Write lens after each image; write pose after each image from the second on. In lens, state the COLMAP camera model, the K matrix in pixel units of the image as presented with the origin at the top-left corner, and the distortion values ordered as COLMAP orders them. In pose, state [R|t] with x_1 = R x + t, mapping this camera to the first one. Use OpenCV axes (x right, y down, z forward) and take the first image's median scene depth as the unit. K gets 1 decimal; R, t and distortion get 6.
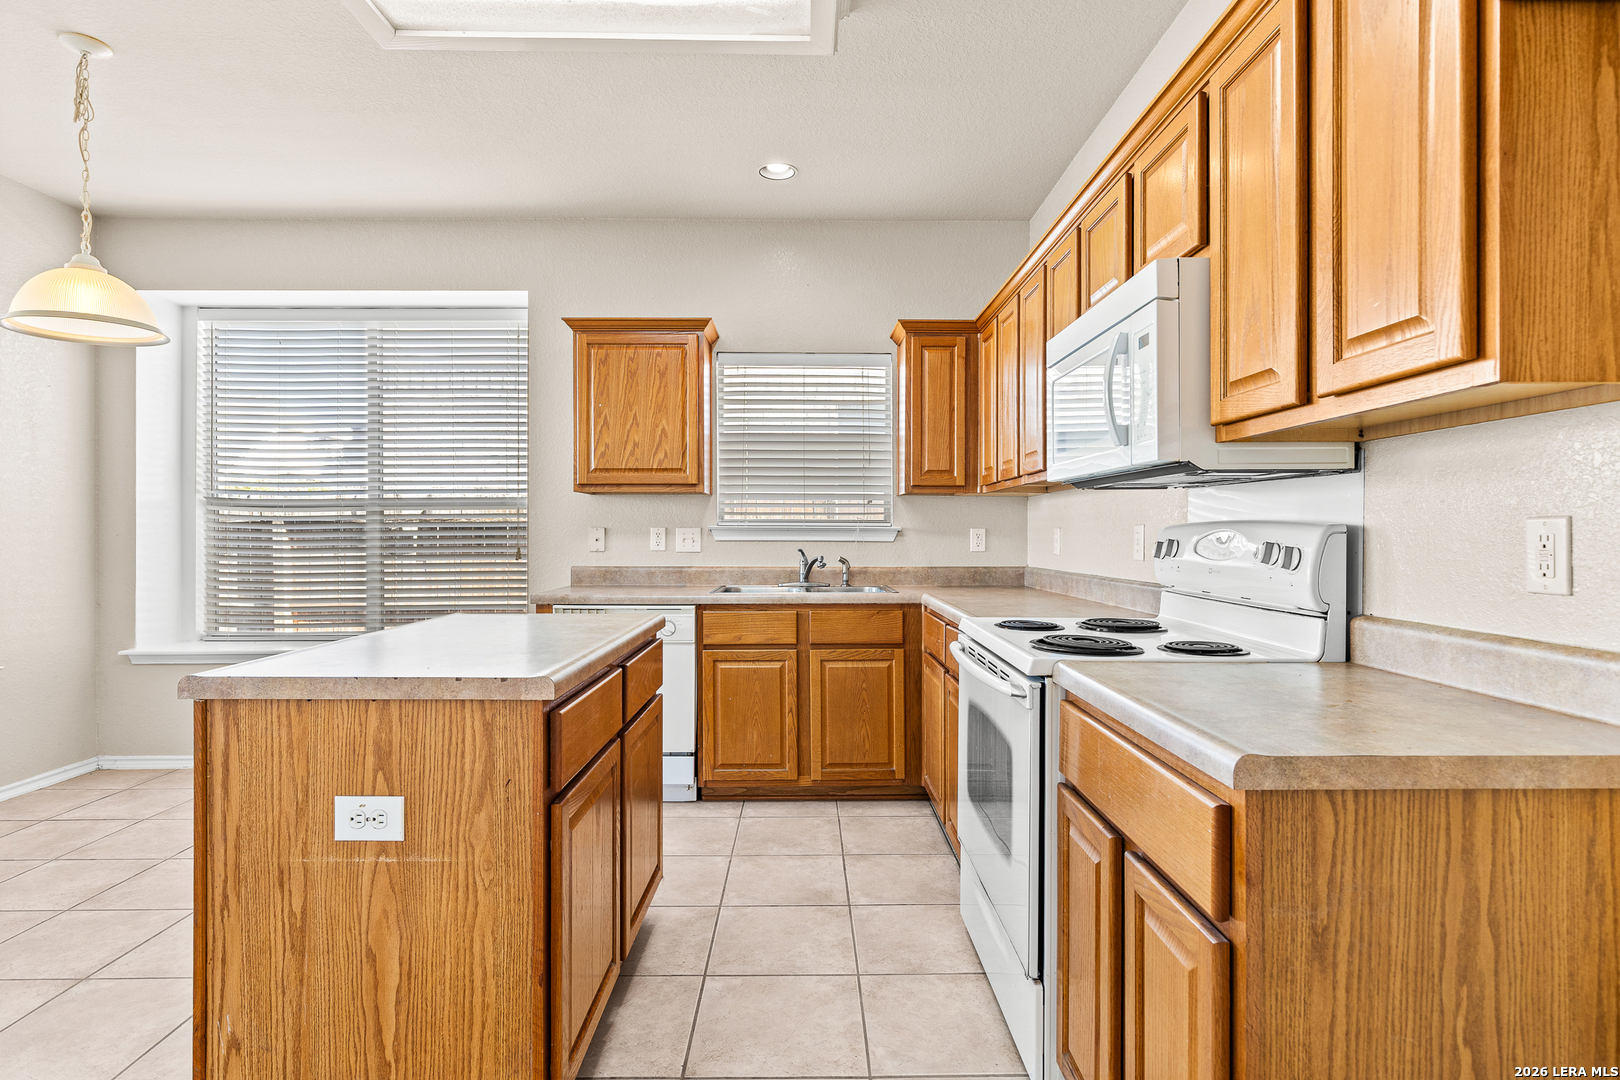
lens RADIAL K [[800.9, 0, 812.1], [0, 800.9, 533.9], [0, 0, 1]] dist [-0.000863, -0.002270]
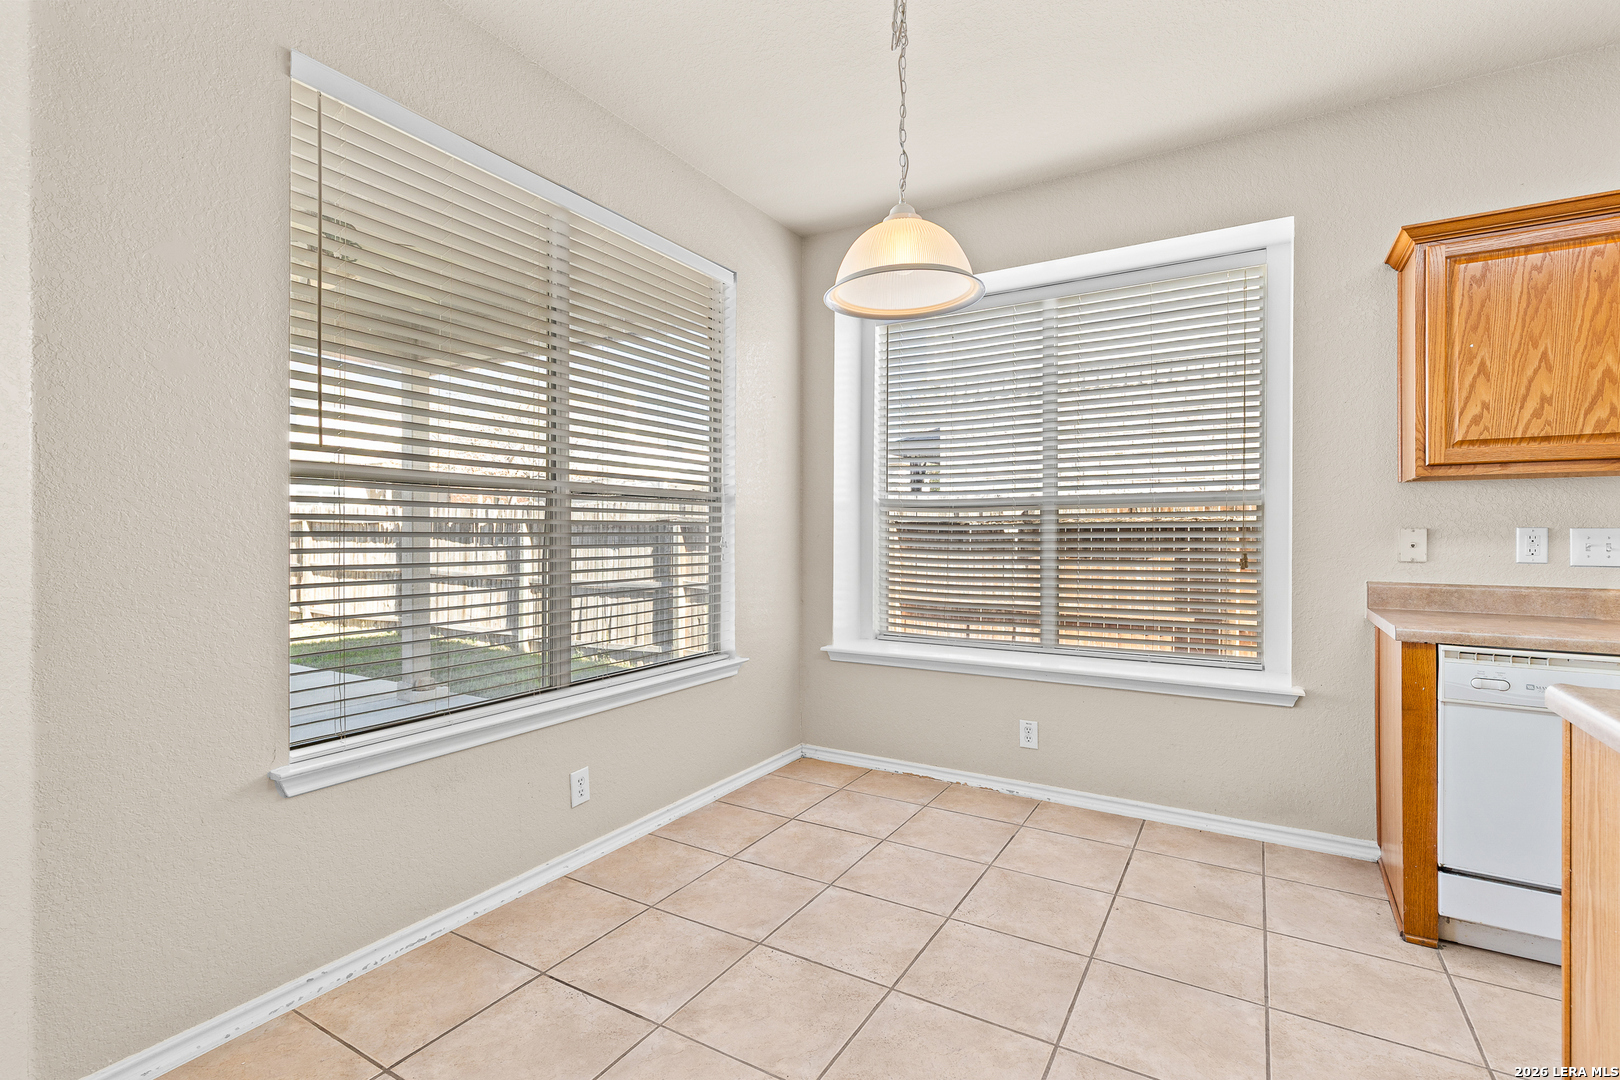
lens RADIAL K [[733.3, 0, 853.9], [0, 733.3, 532.0], [0, 0, 1]] dist [0.015627, -0.003452]
pose [[0.873199, 0.002496, -0.487357, -0.413548], [-0.004127, 0.999989, -0.002273, -0.001429], [0.487346, 0.003996, 0.873200, 0.209828]]
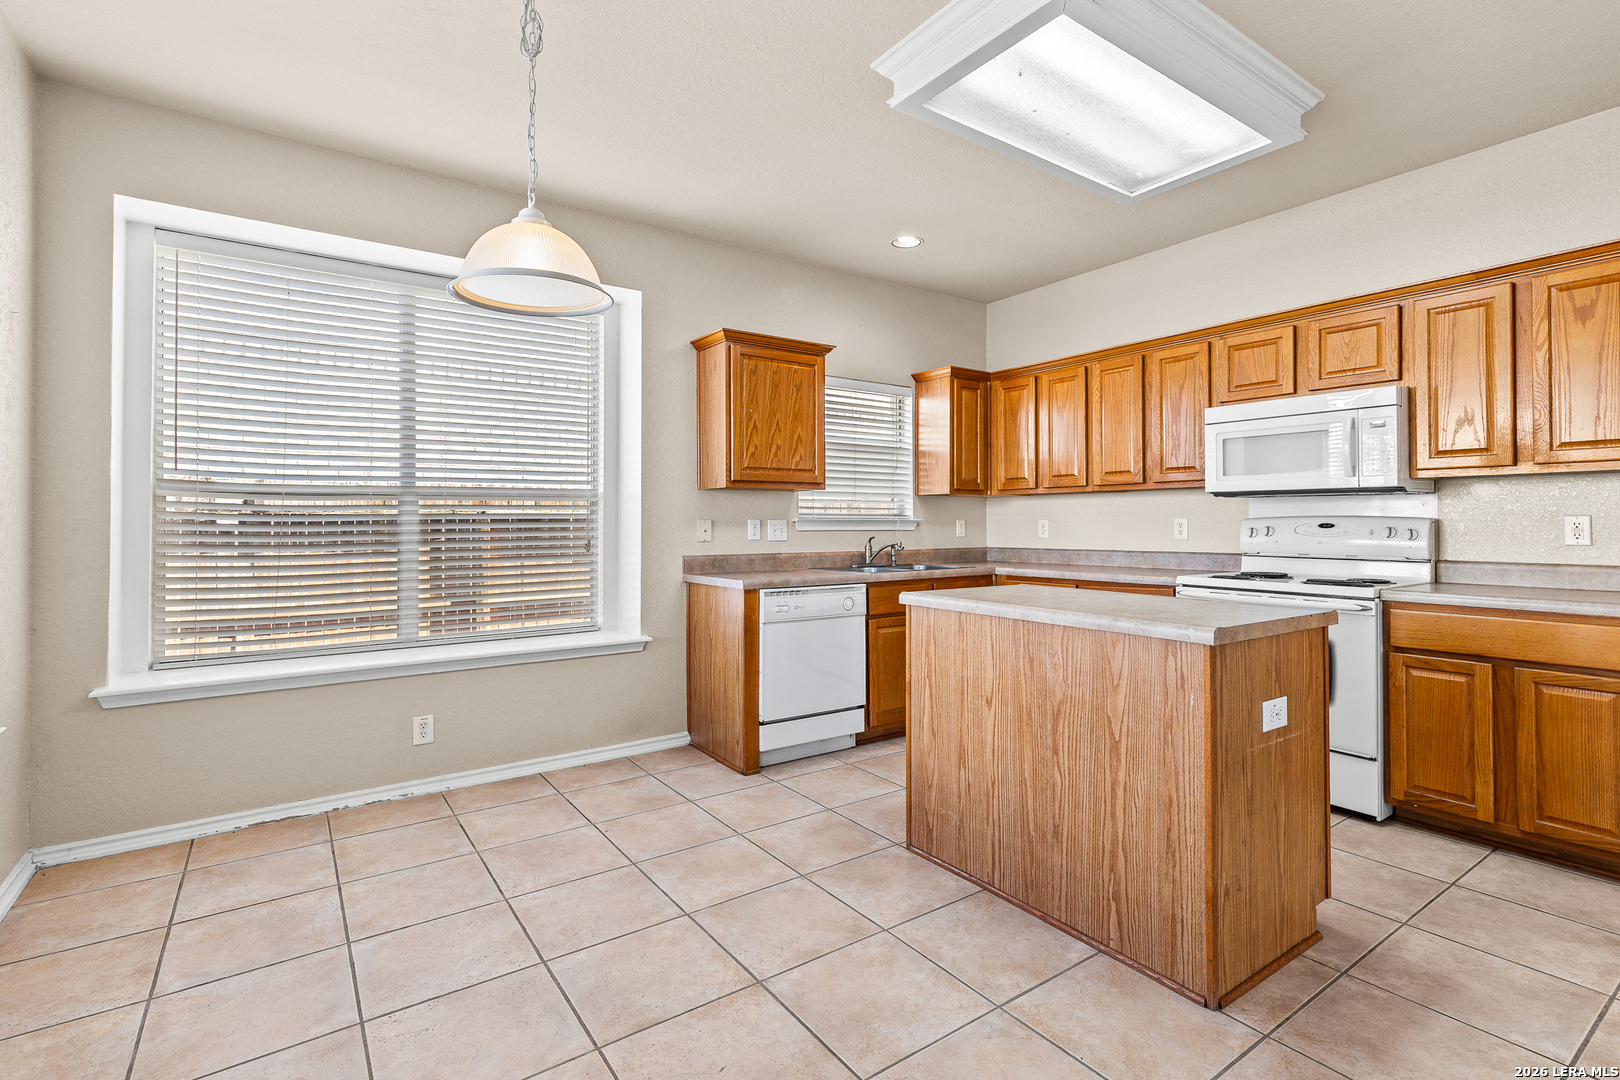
lens RADIAL K [[733.3, 0, 749.5], [0, 733.3, 516.4], [0, 0, 1]] dist [0.015627, -0.003452]
pose [[0.843015, 0.002937, 0.537882, -0.817612], [0.004443, 0.999913, -0.012423, 0.000214], [-0.537871, 0.012862, 0.842929, 0.139179]]
